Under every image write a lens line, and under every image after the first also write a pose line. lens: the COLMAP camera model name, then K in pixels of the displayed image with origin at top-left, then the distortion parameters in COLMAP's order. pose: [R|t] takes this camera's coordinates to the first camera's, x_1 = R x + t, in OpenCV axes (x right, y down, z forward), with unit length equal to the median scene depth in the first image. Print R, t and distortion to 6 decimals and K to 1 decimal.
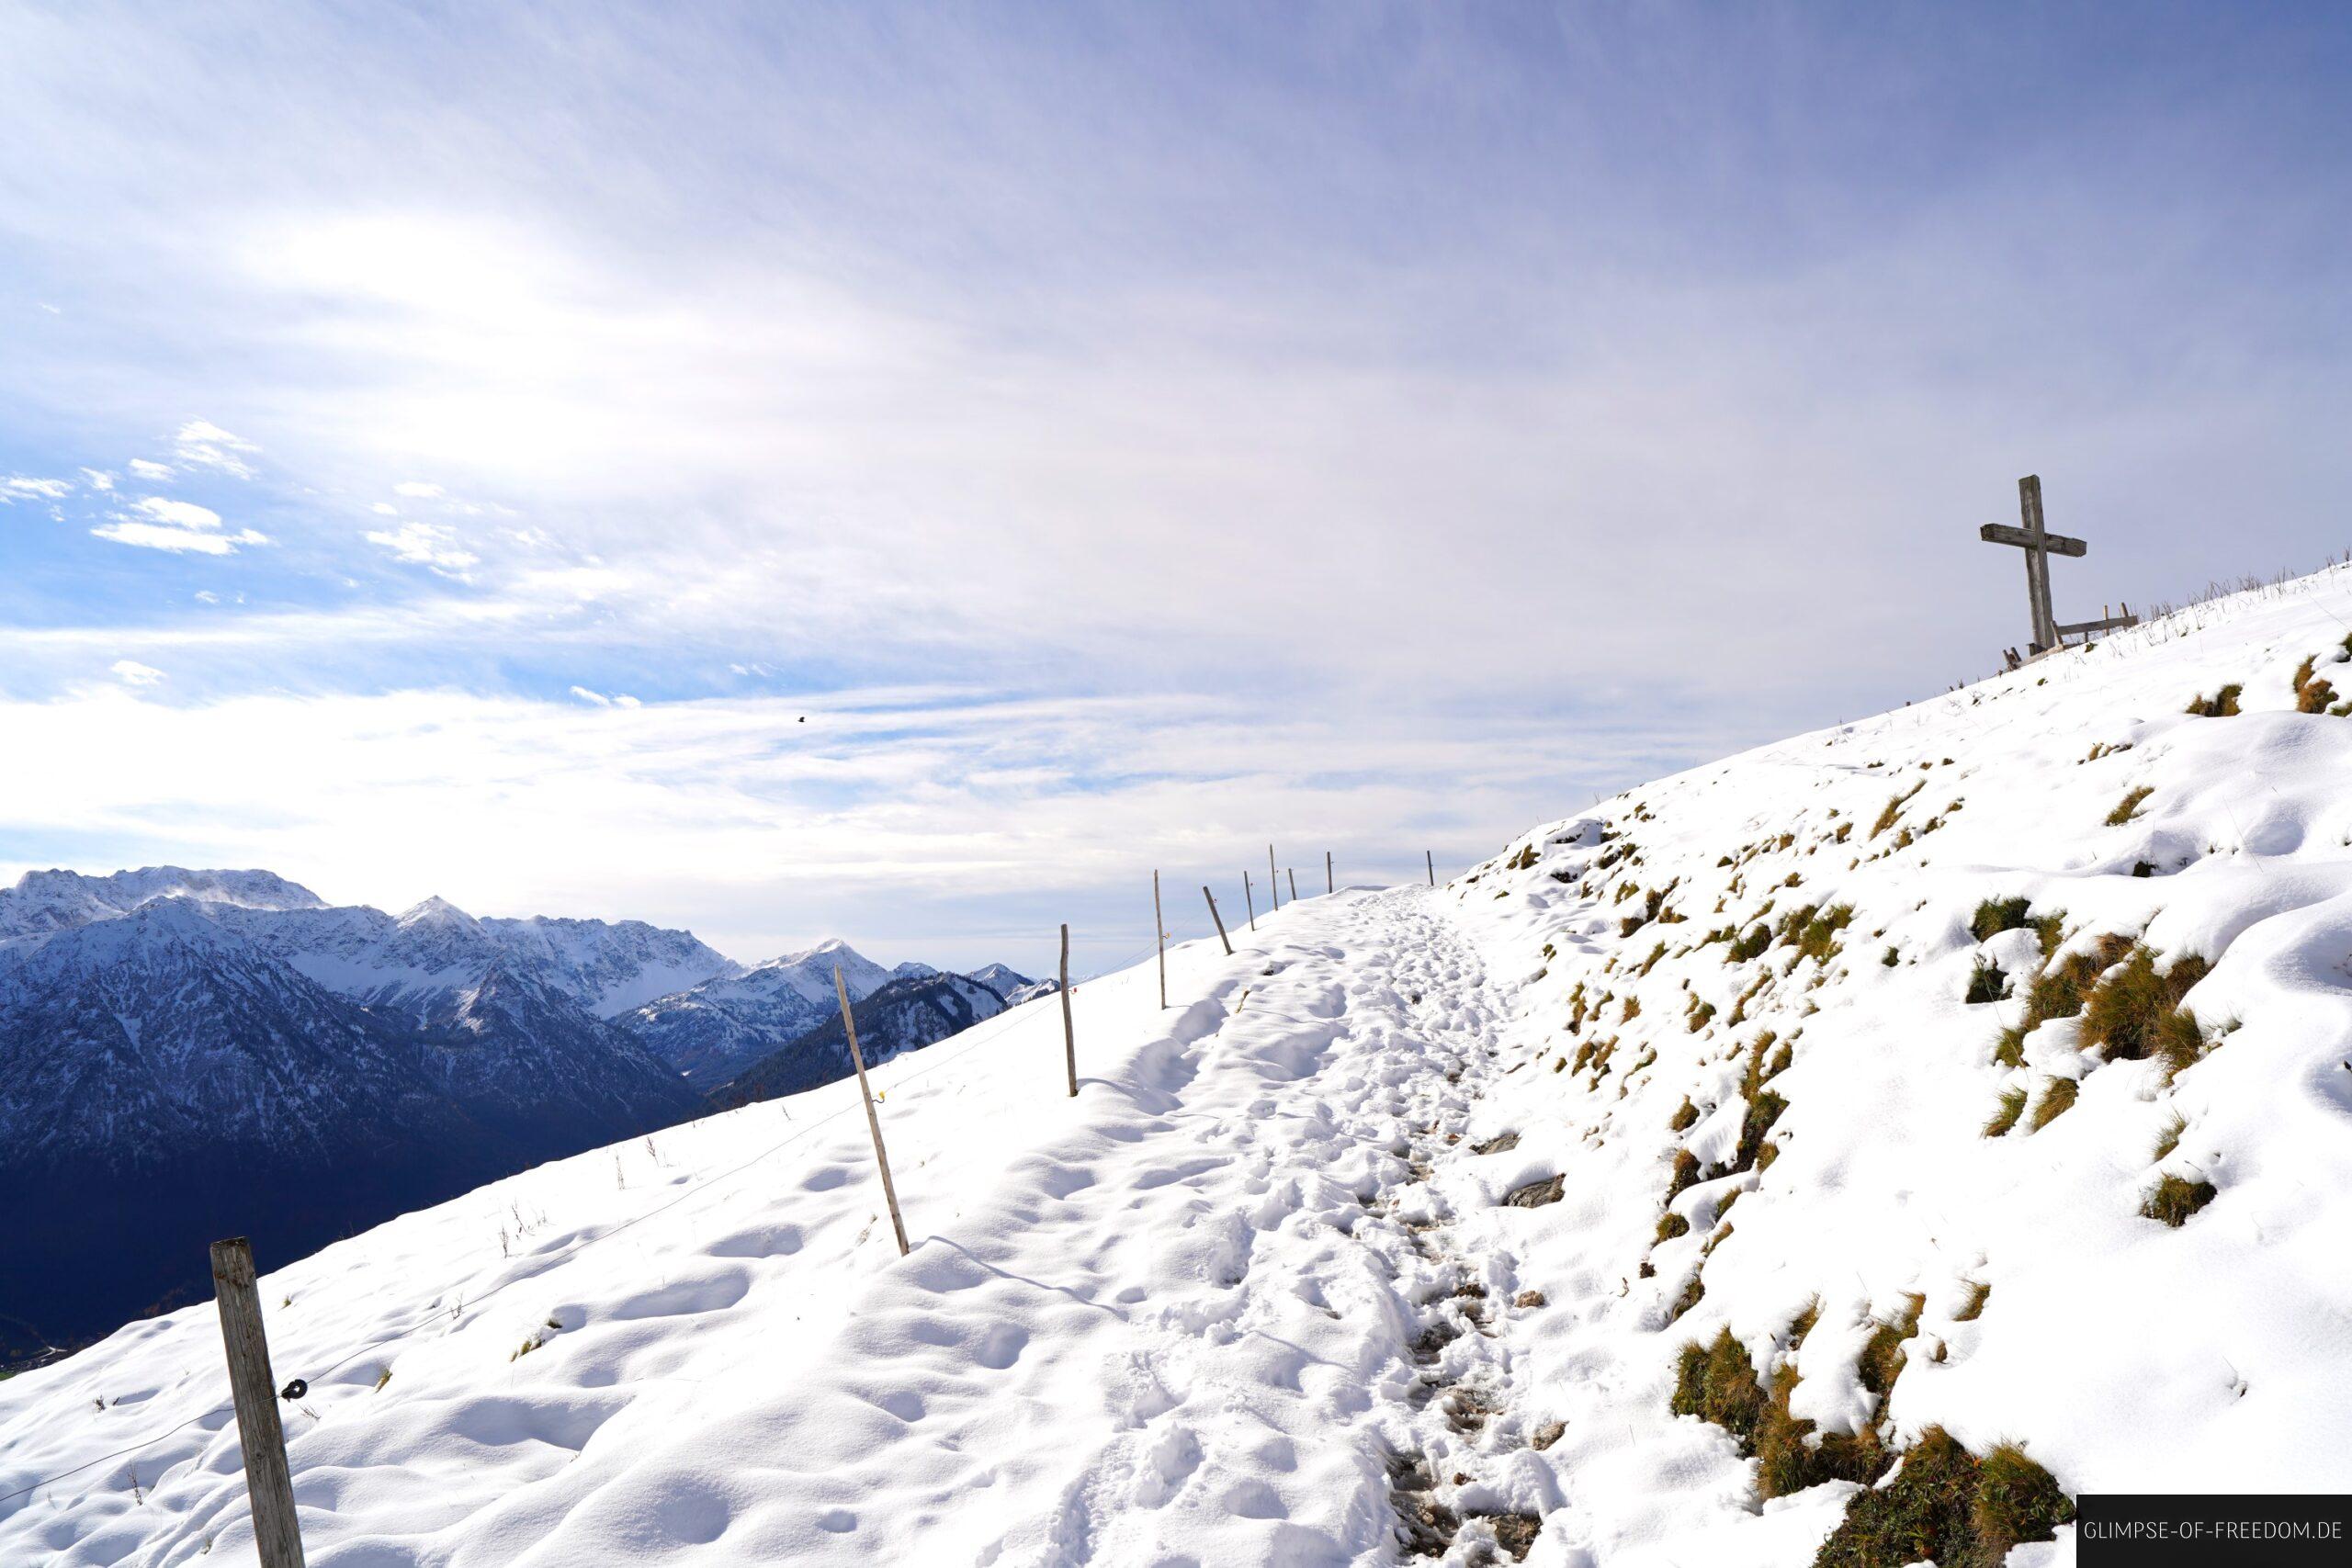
lens RADIAL K [[1605.3, 0, 1168.3], [0, 1605.3, 783.2], [0, 0, 1]] dist [0.005644, -0.007578]
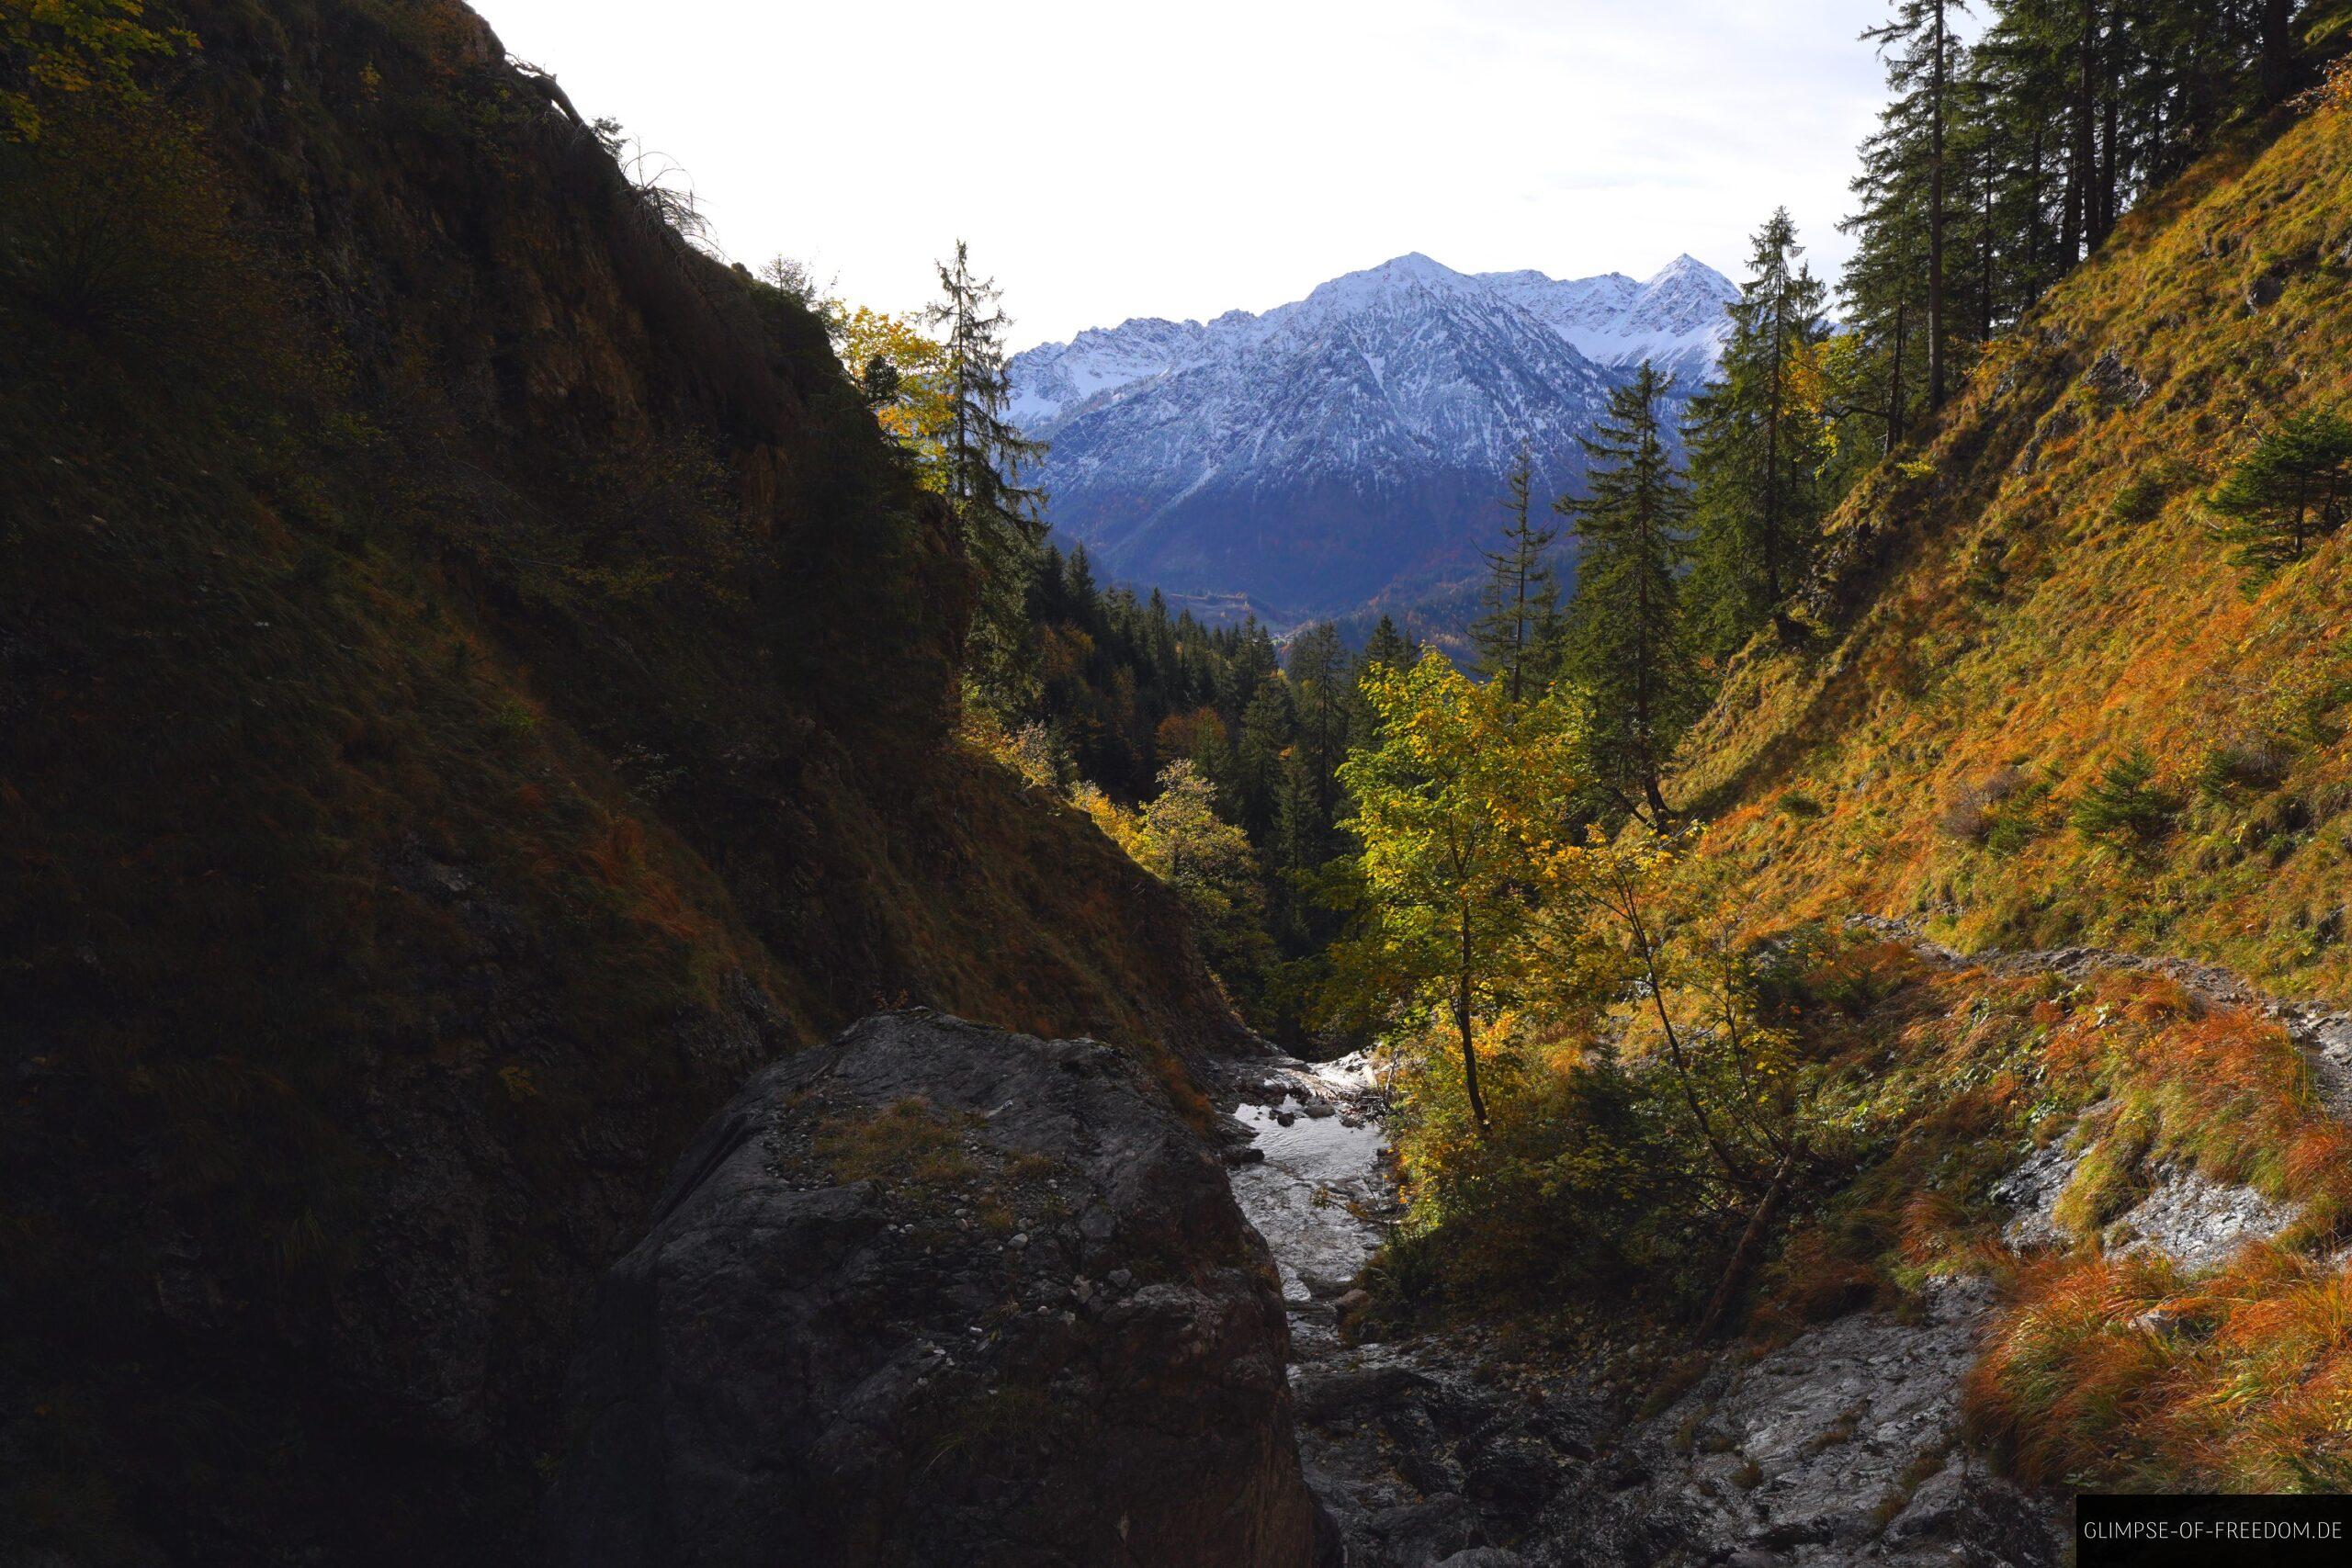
lens RADIAL K [[1605.3, 0, 1175.2], [0, 1605.3, 785.1], [0, 0, 1]] dist [0.005644, -0.007578]
pose [[0.723364, 0.108733, -0.681852, -0.018864], [0.108756, 0.957253, 0.268028, 0.112473], [0.681848, -0.268037, 0.680617, 0.146829]]
